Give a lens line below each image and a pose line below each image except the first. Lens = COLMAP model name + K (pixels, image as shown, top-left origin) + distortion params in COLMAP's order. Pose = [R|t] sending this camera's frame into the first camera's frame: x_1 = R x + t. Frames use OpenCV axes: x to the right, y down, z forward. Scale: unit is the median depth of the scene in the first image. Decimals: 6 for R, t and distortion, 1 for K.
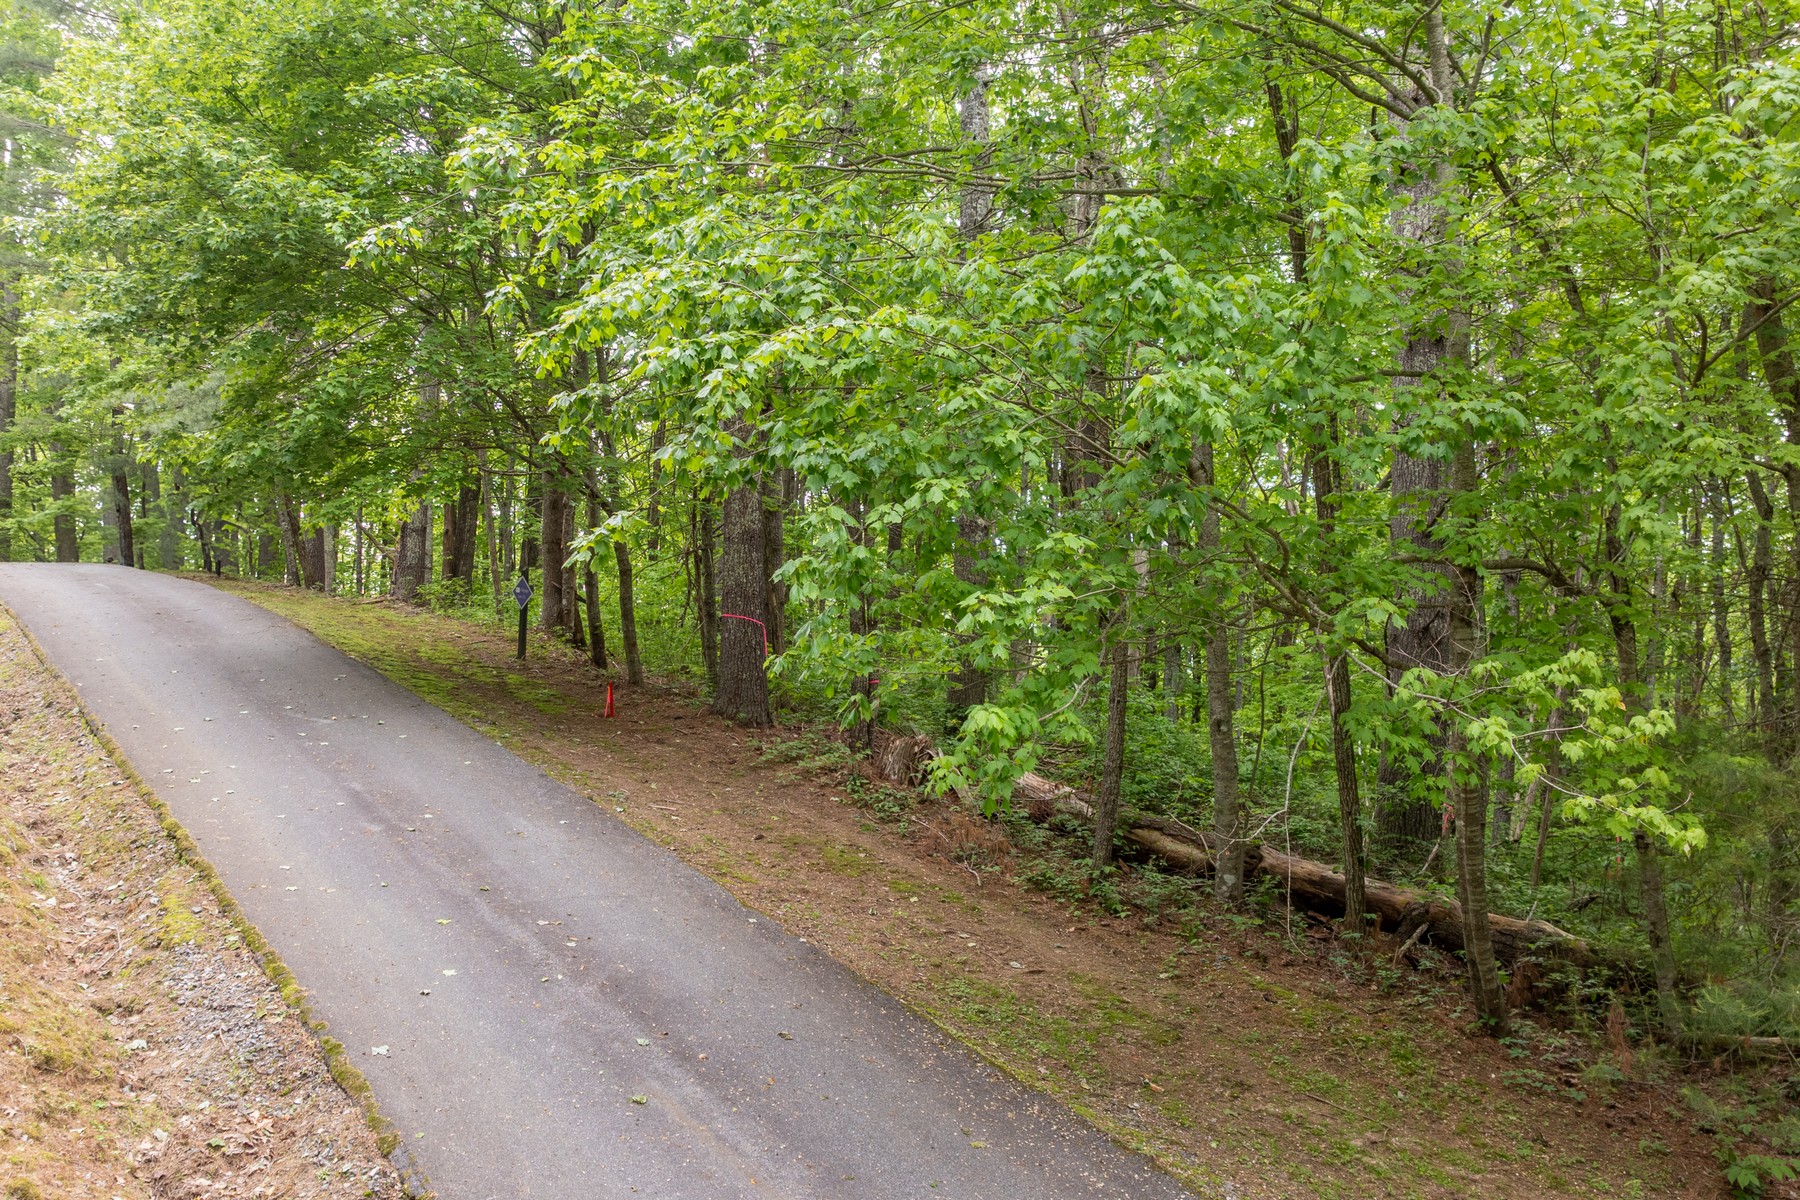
lens RADIAL K [[1477.4, 0, 896.8], [0, 1477.4, 596.5], [0, 0, 1]] dist [-0.034602, 0.014997]
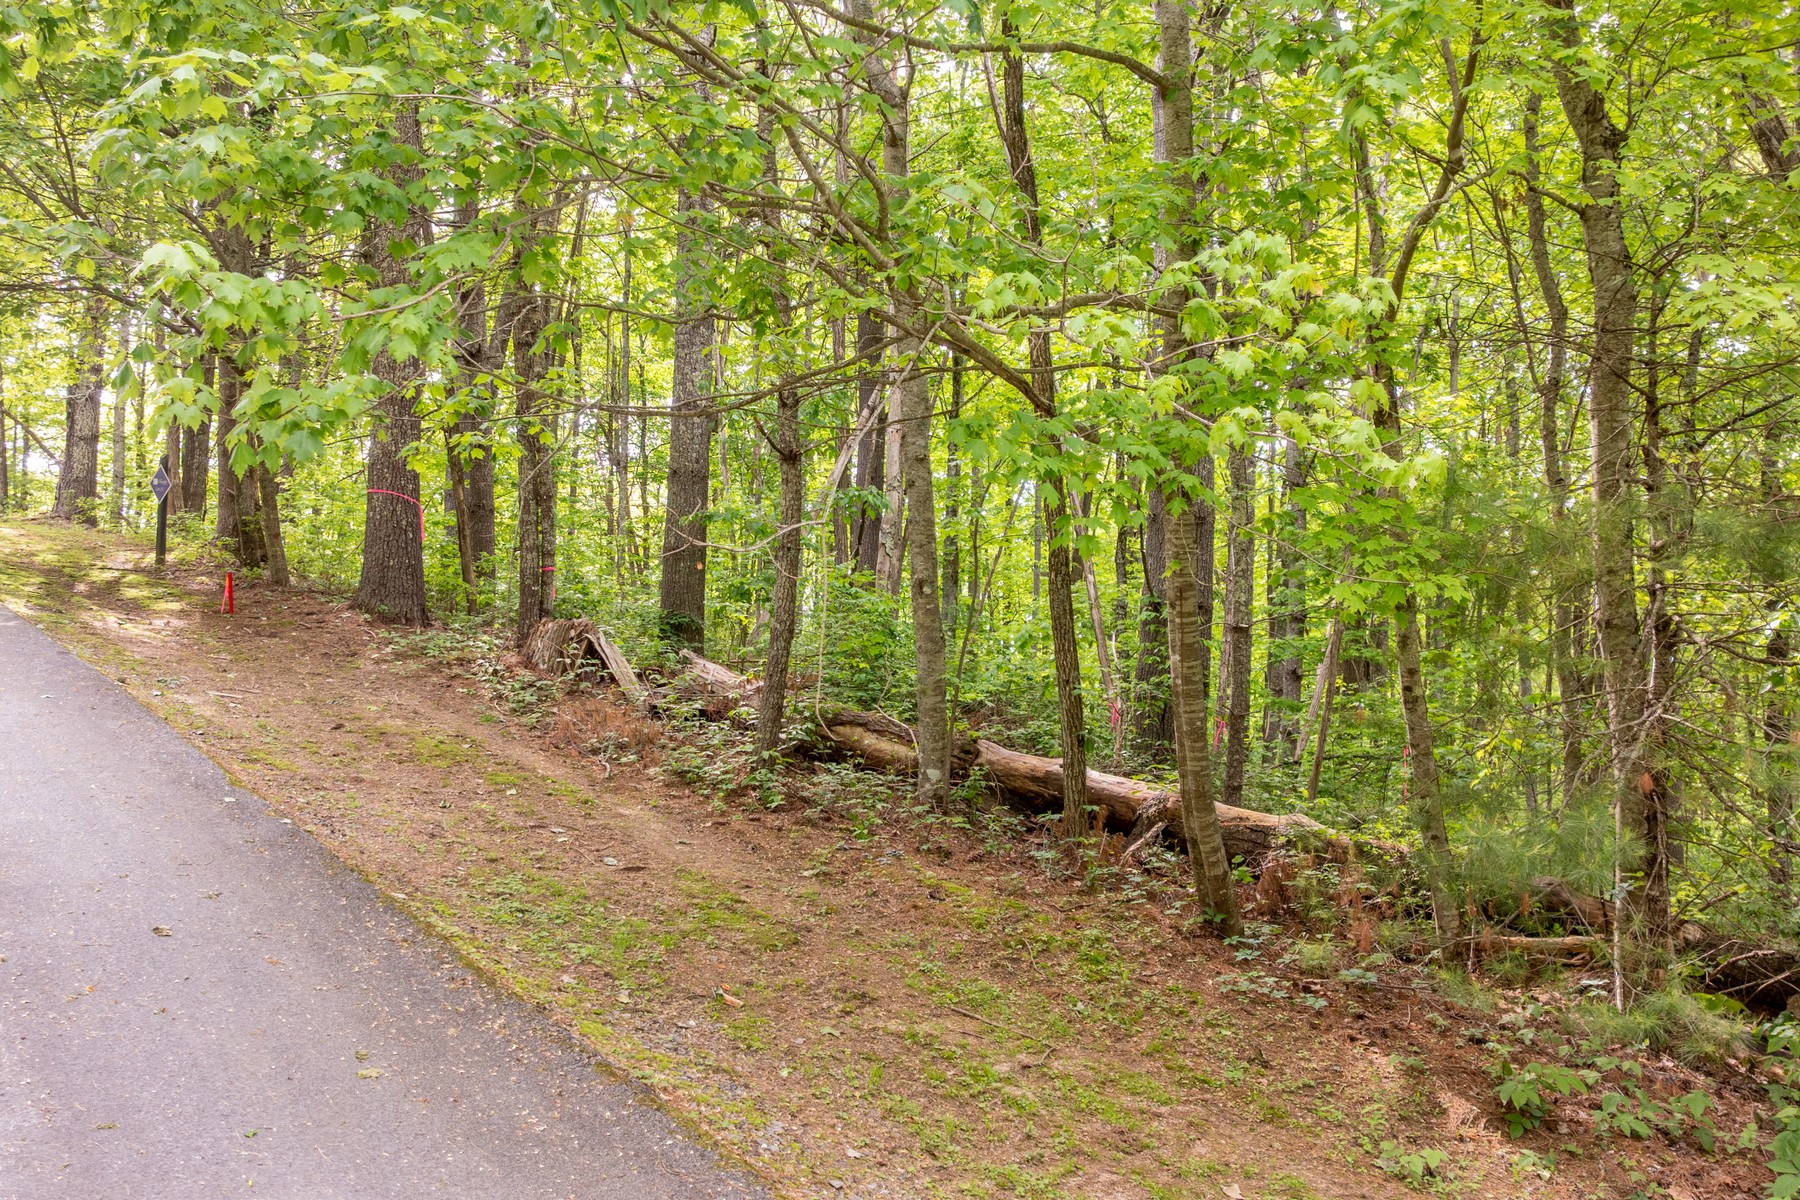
lens RADIAL K [[1477.4, 0, 902.4], [0, 1477.4, 603.8], [0, 0, 1]] dist [-0.034602, 0.014997]
pose [[0.993873, 0.002747, 0.110493, 0.164247], [-0.003677, 0.999959, 0.008219, 0.125848], [-0.110466, -0.008575, 0.993843, 0.265658]]
